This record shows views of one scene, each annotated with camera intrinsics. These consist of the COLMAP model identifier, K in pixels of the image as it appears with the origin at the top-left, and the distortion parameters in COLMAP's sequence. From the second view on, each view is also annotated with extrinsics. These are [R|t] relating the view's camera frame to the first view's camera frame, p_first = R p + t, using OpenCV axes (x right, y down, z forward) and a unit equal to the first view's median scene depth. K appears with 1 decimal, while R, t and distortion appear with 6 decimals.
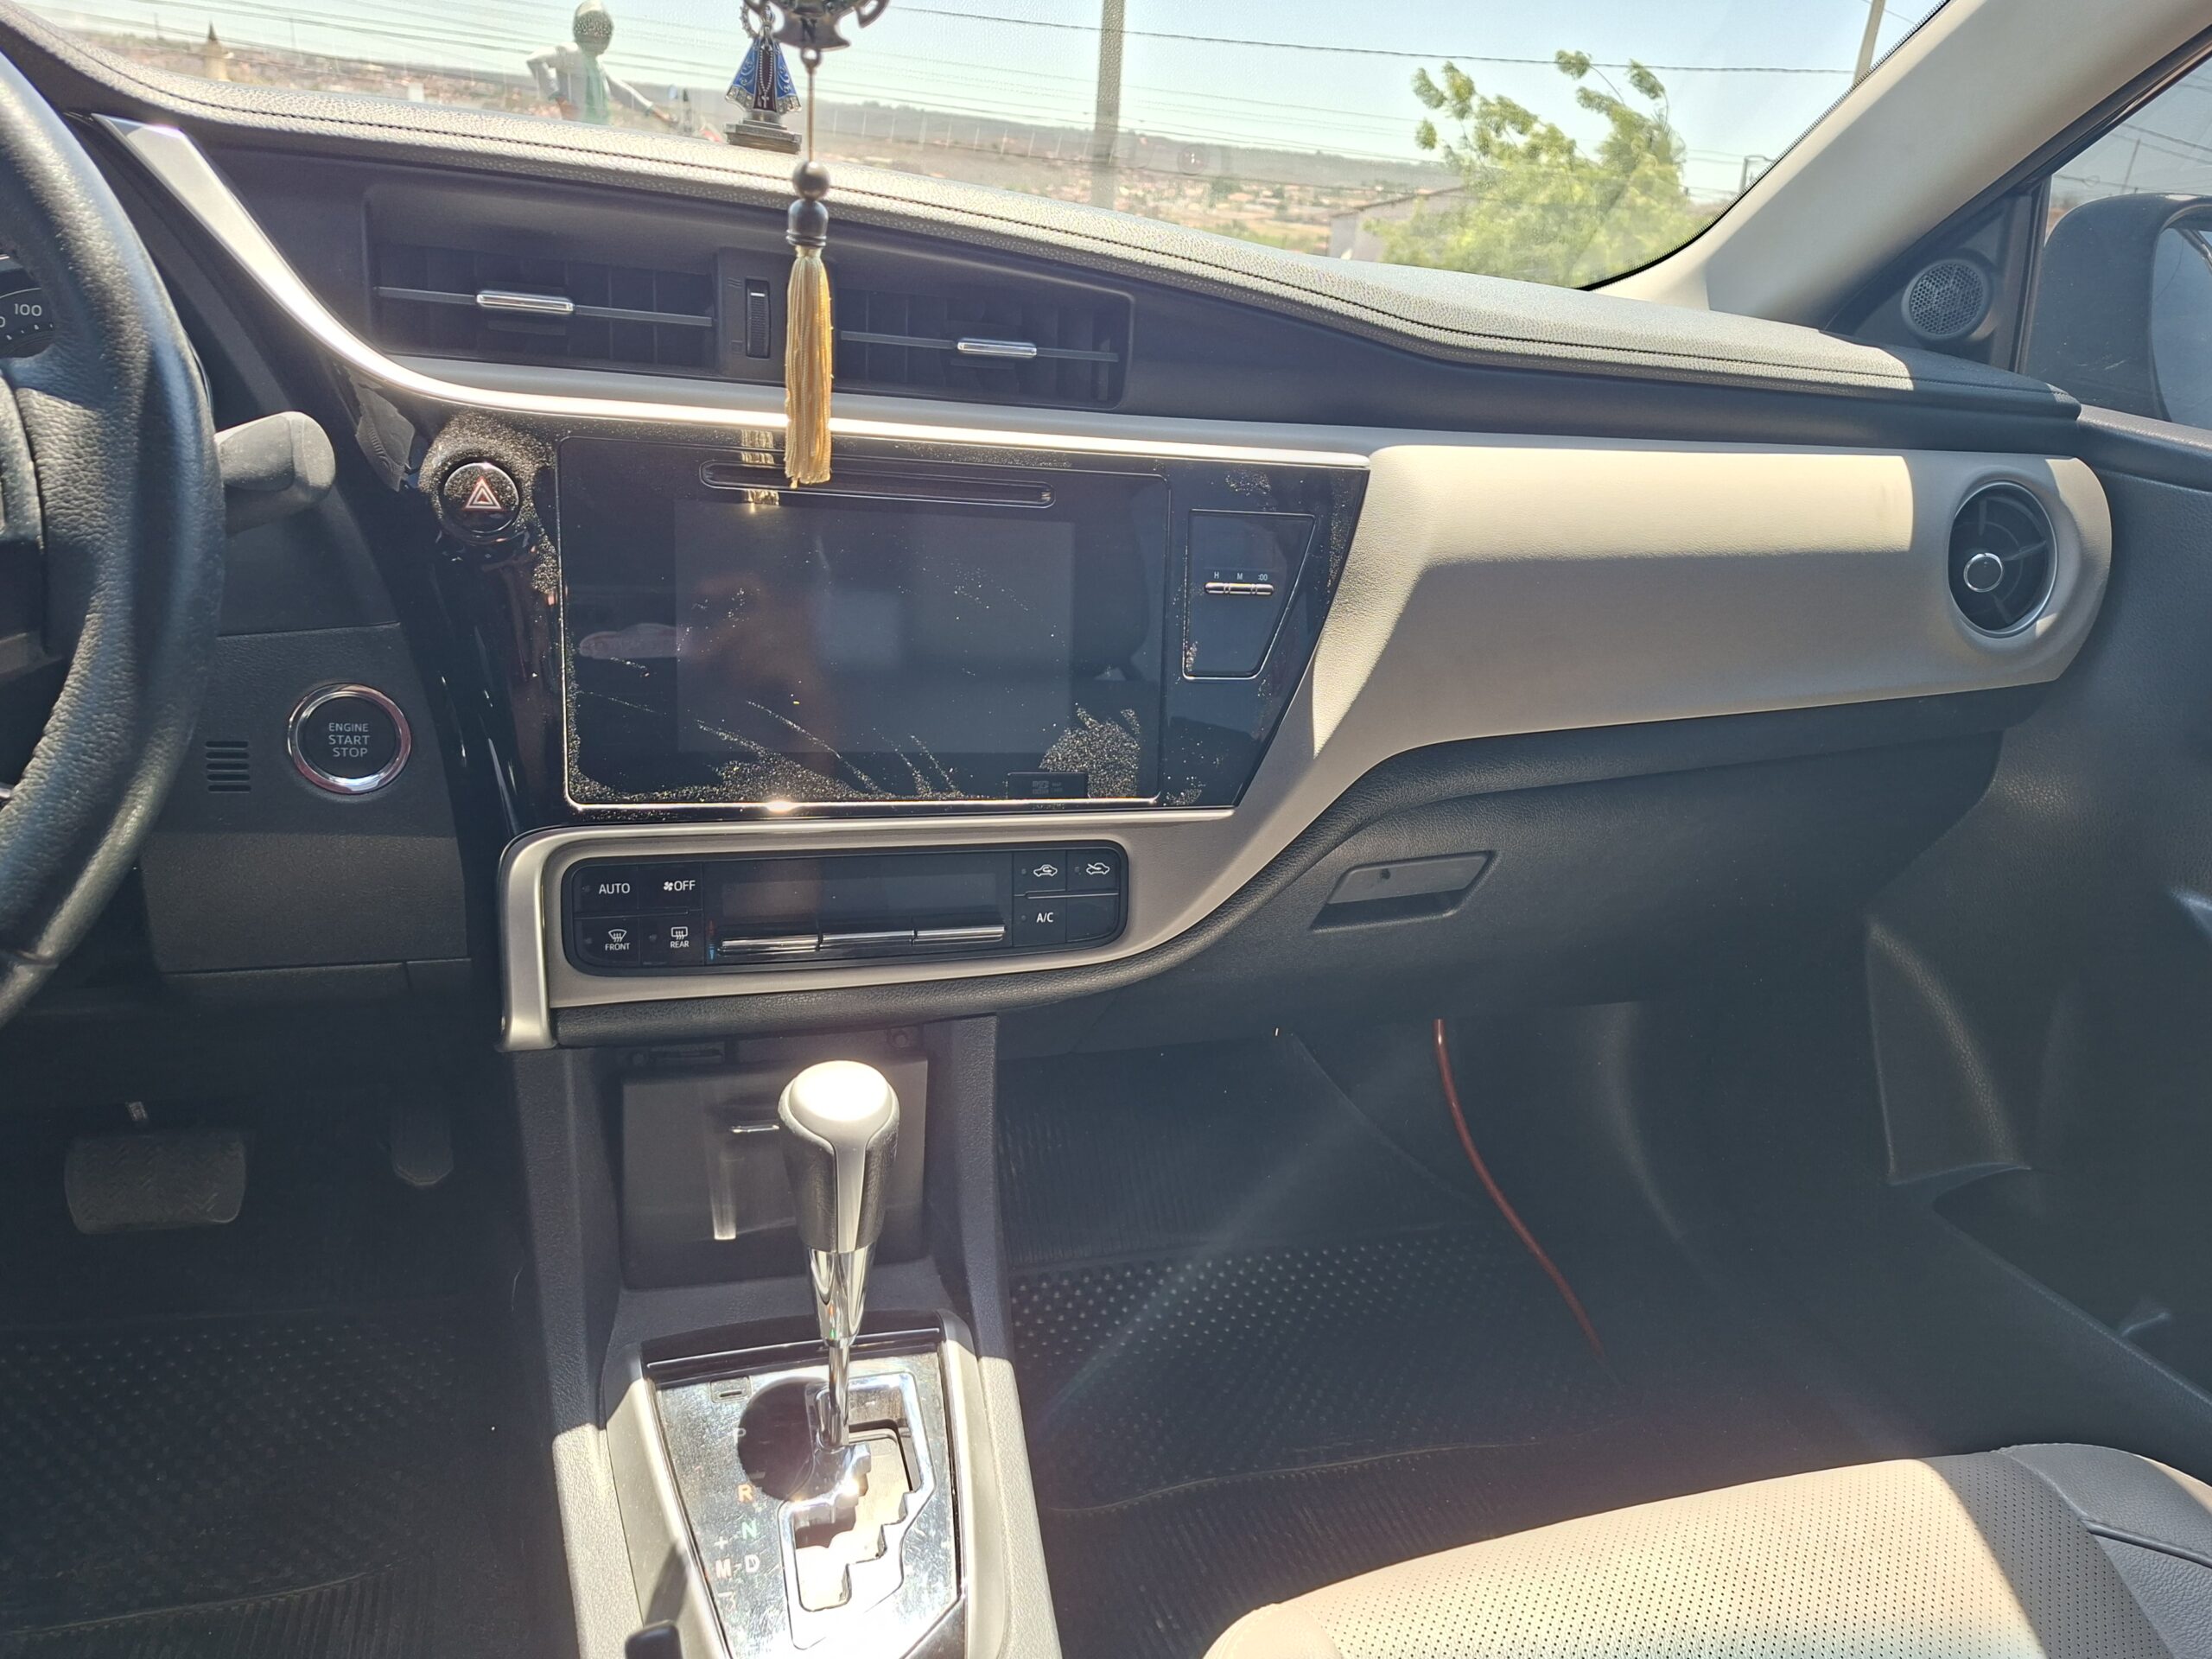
lens RADIAL K [[1536.6, 0, 1096.0], [0, 1536.6, 842.1], [0, 0, 1]] dist [0.064097, -0.059526]
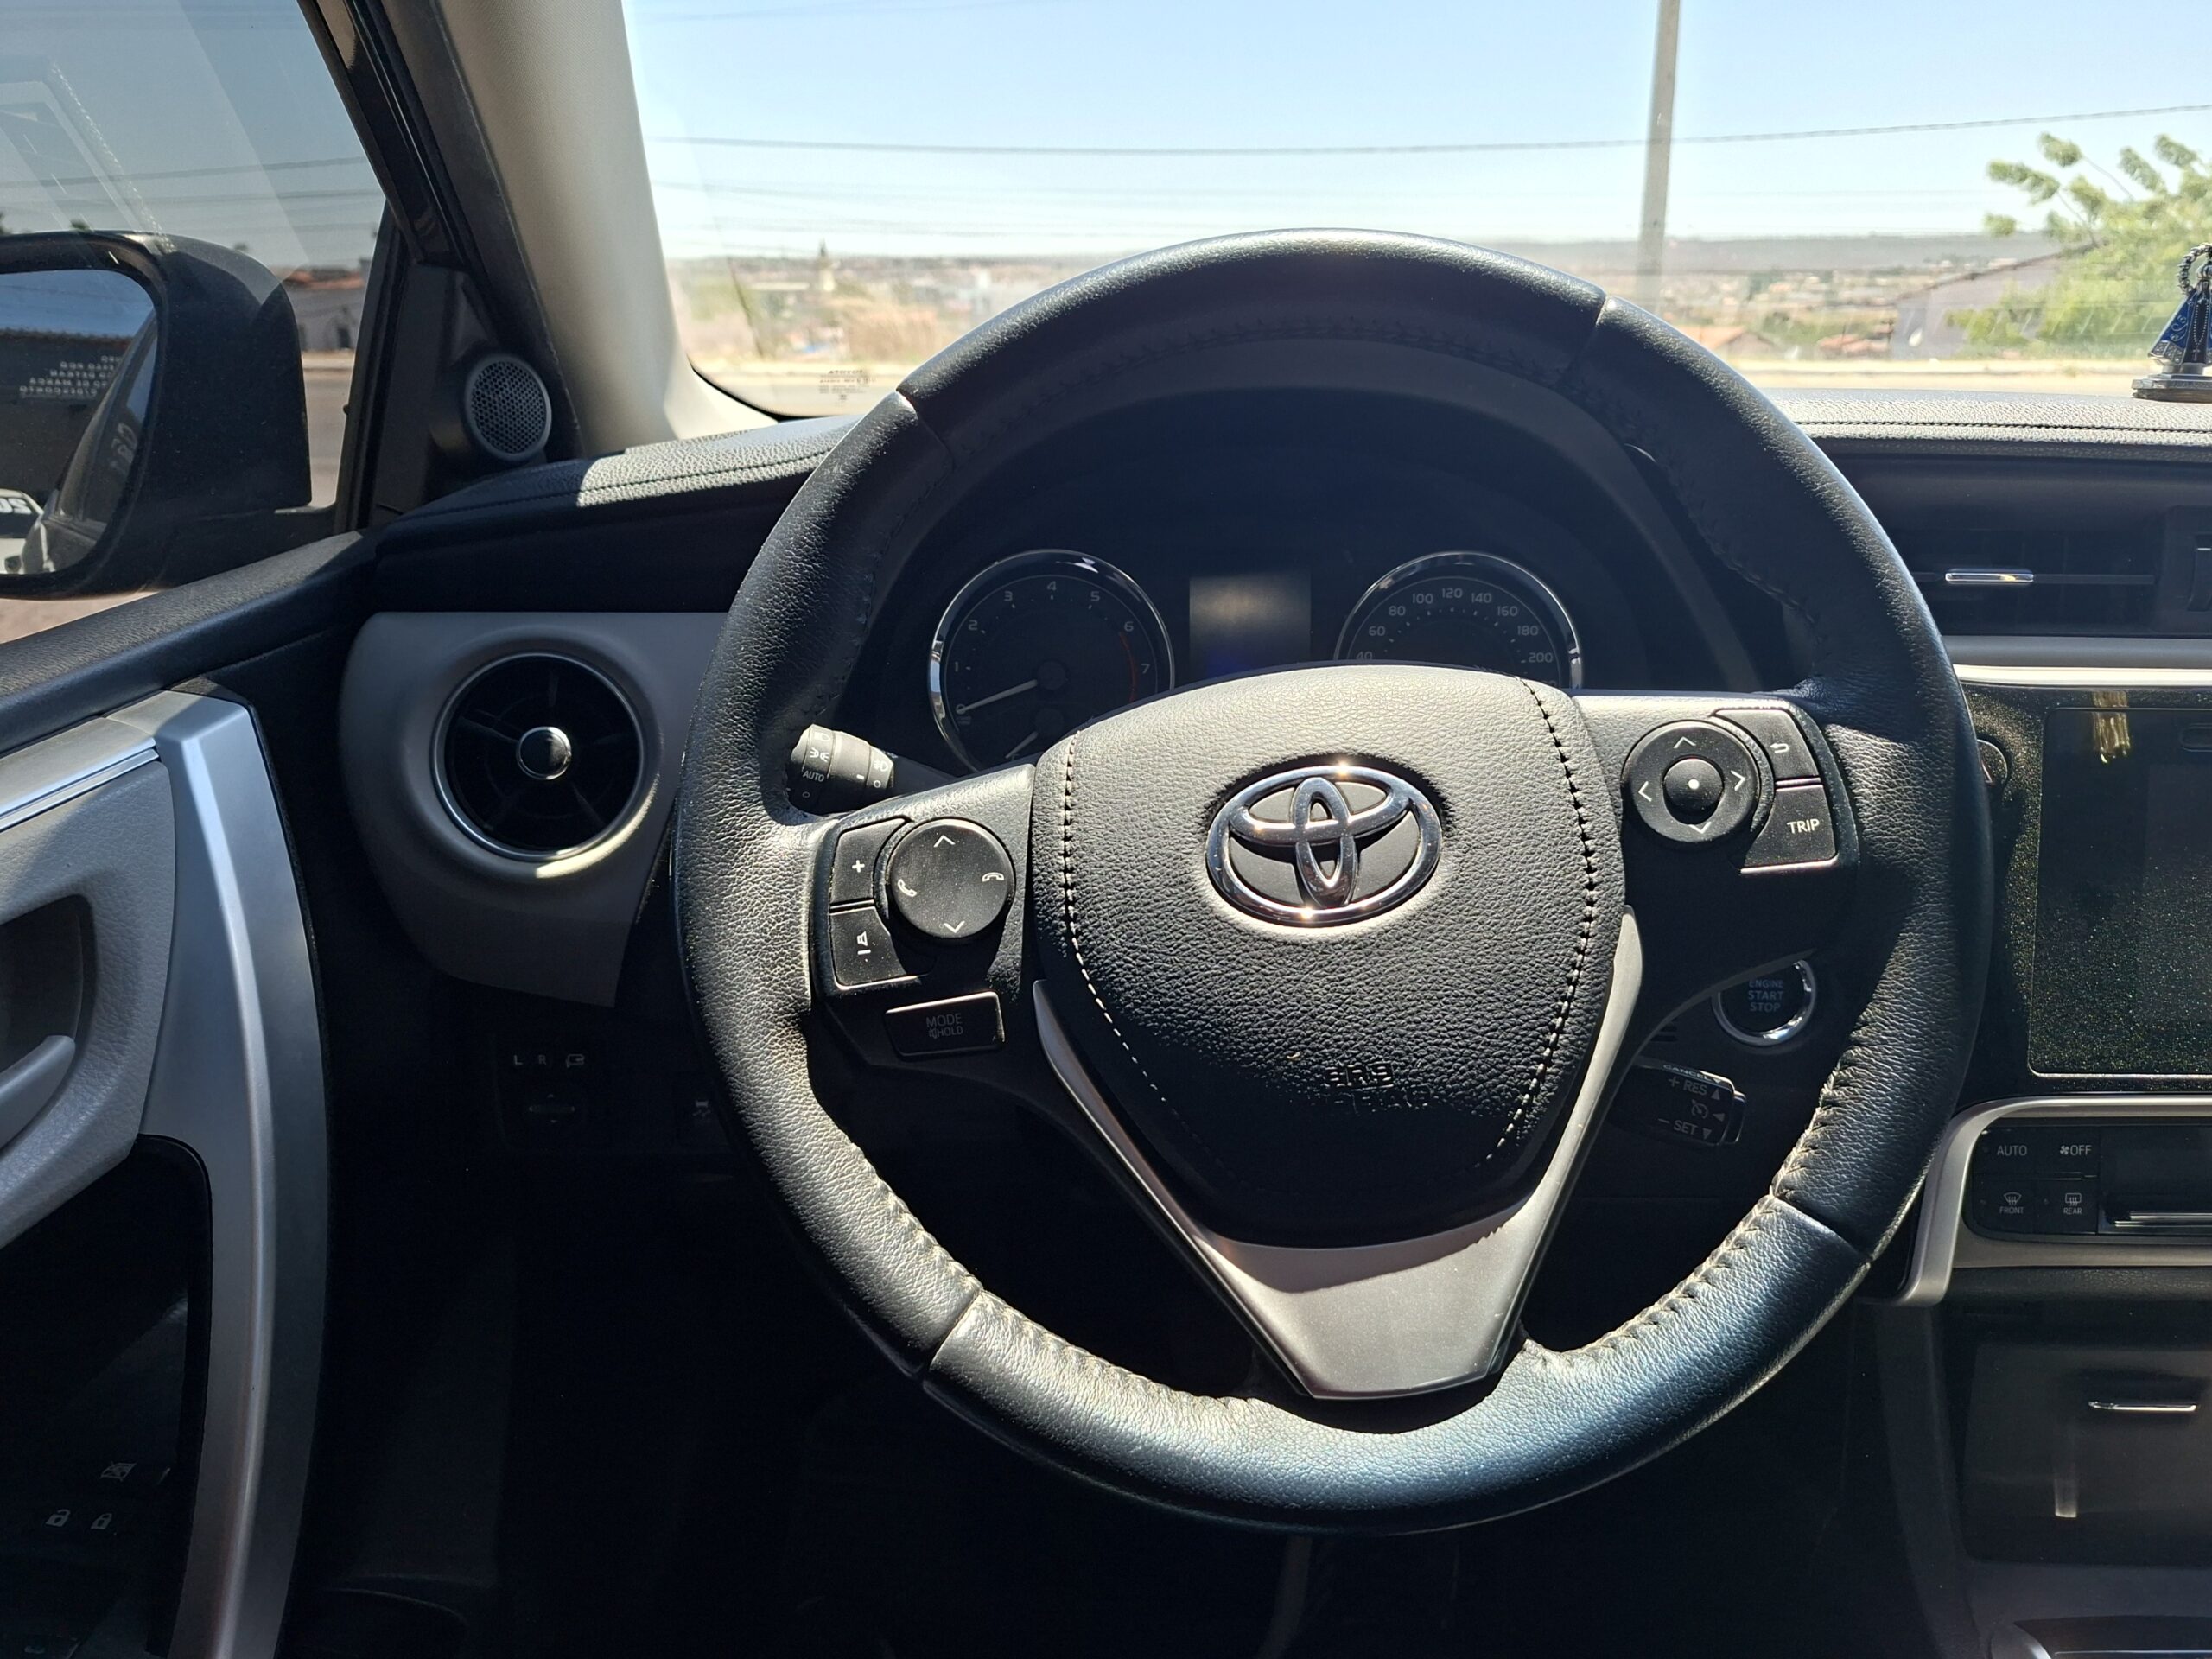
lens RADIAL K [[1536.6, 0, 1093.7], [0, 1536.6, 852.8], [0, 0, 1]] dist [0.064097, -0.059526]
pose [[0.950048, 0.007494, -0.312013, -0.551528], [-0.029146, 0.997473, -0.064792, -0.075731], [0.310739, 0.070650, 0.947866, -0.125626]]
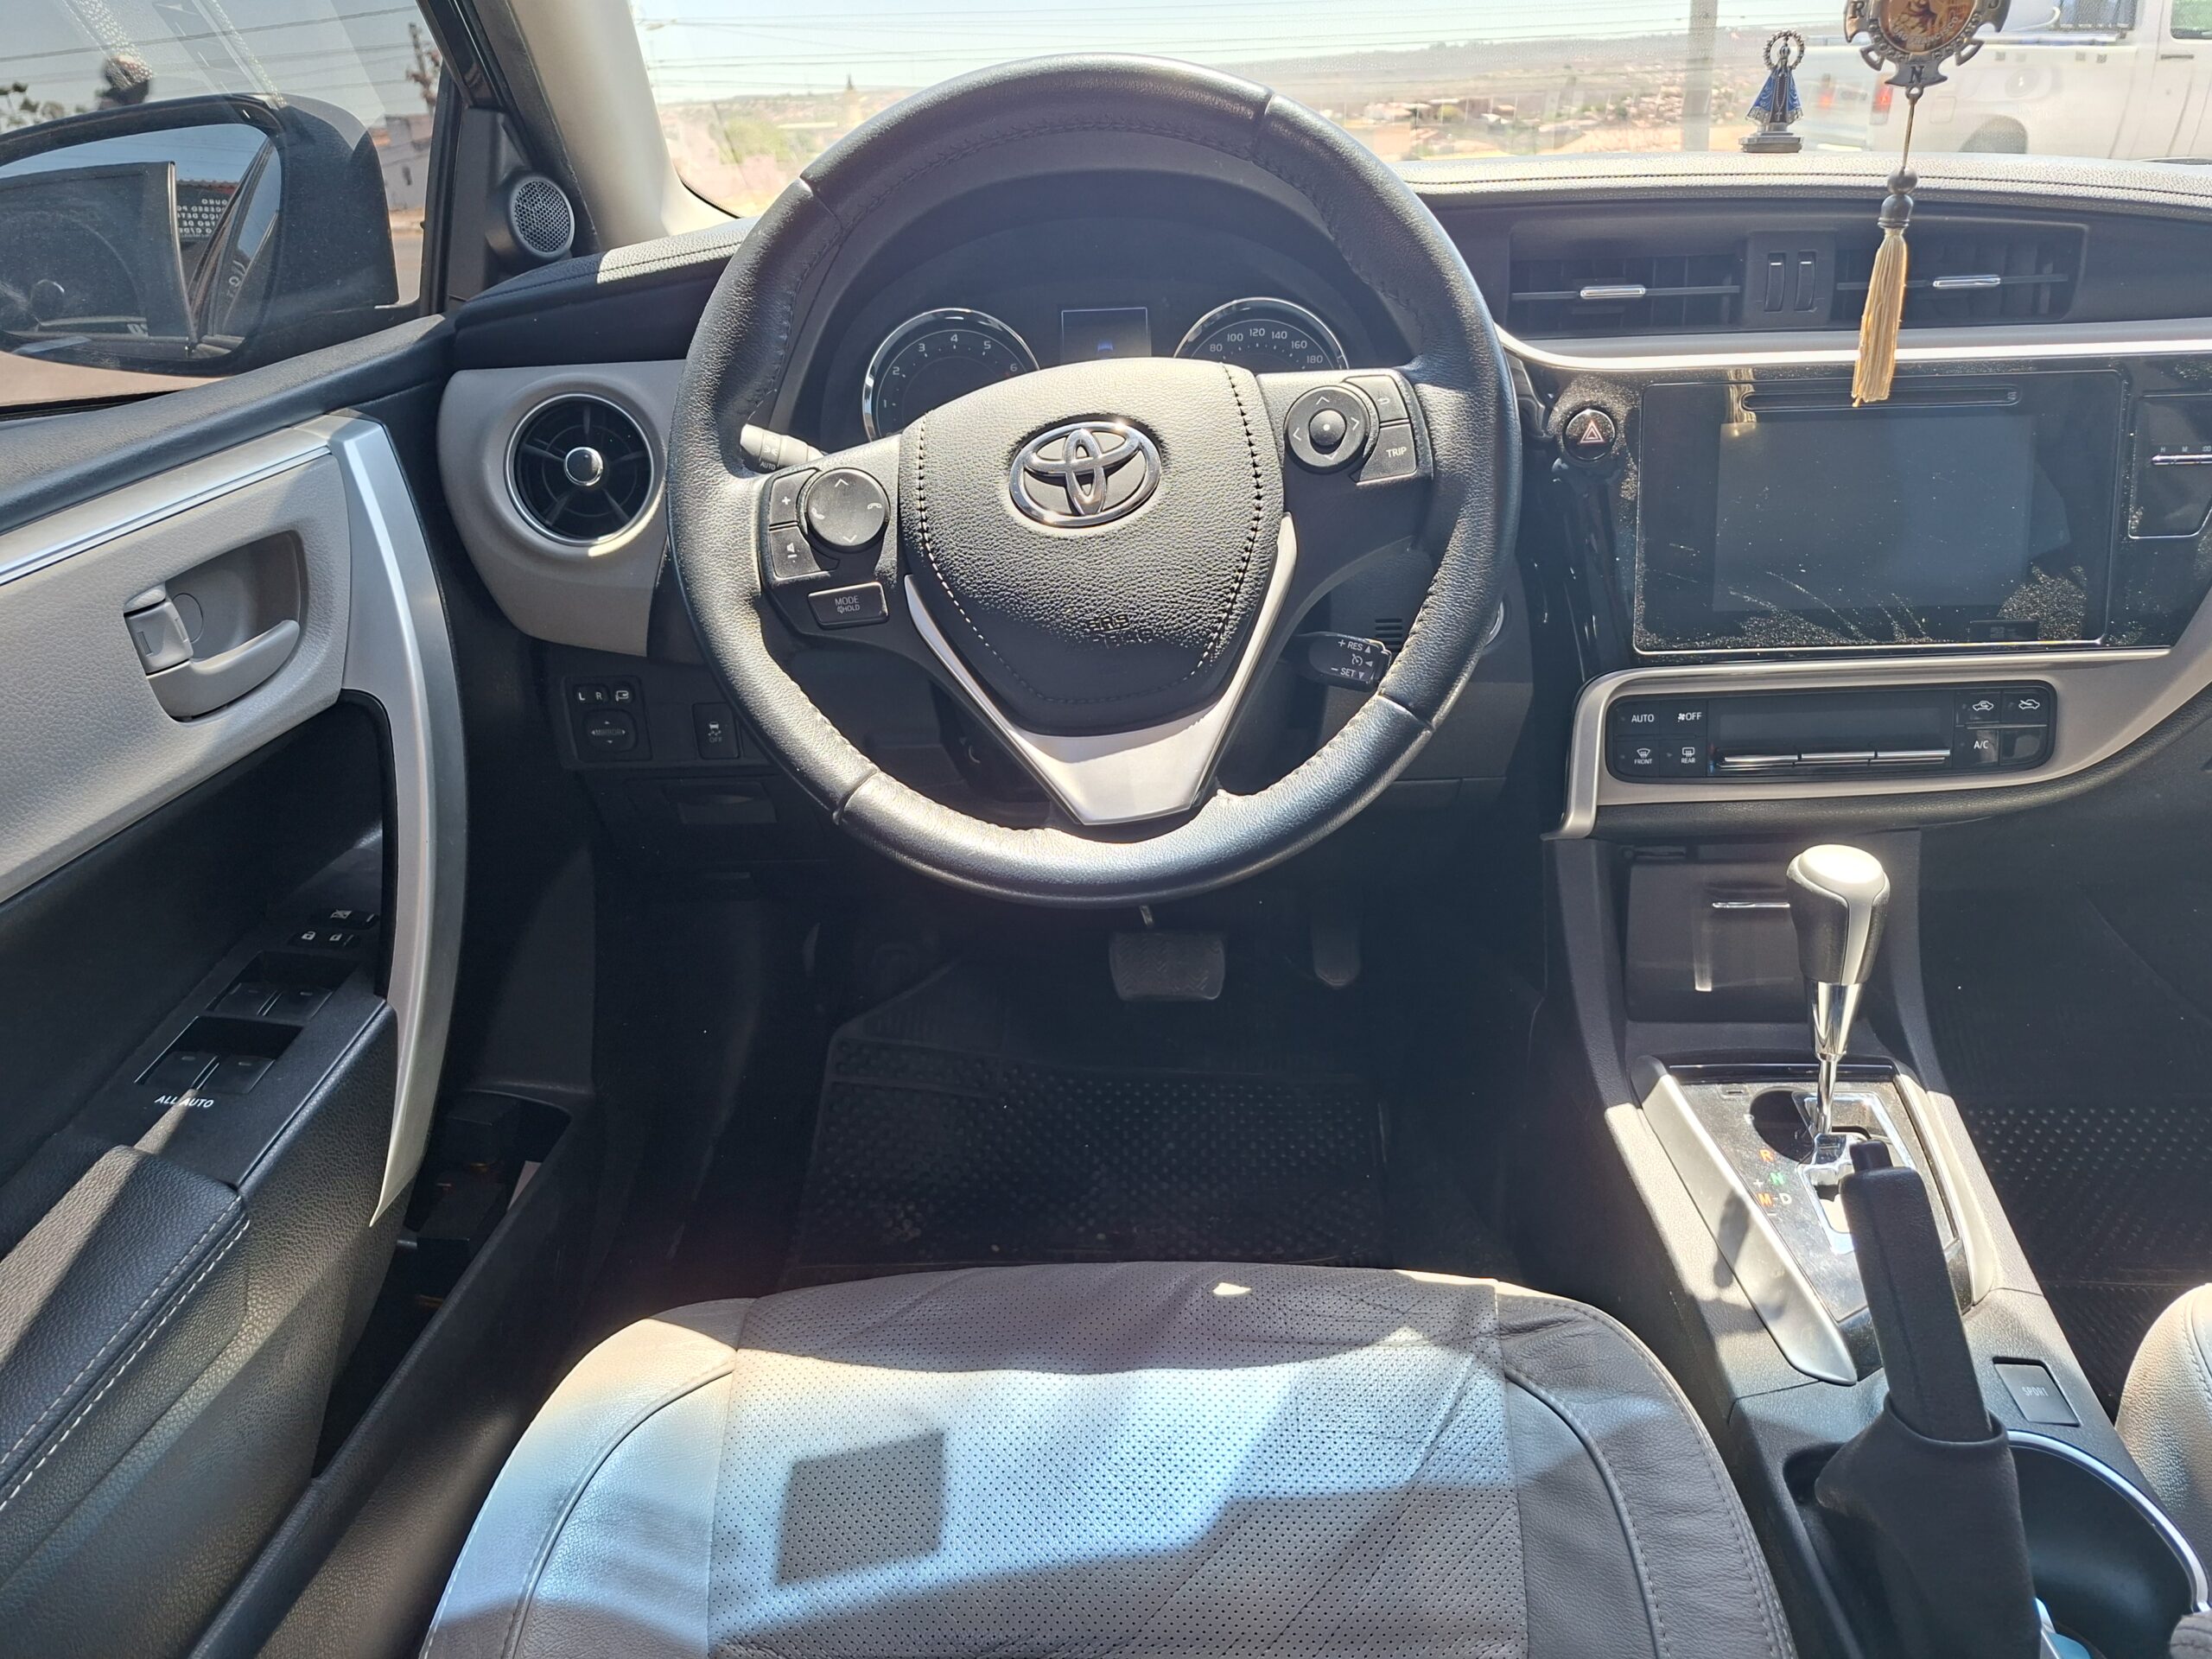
lens RADIAL K [[1536.6, 0, 1108.6], [0, 1536.6, 830.2], [0, 0, 1]] dist [0.064097, -0.059526]
pose [[0.939872, 0.005098, -0.341488, -0.285927], [0.001954, 0.999792, 0.020305, 0.099014], [0.341520, -0.019751, 0.939667, -0.441376]]
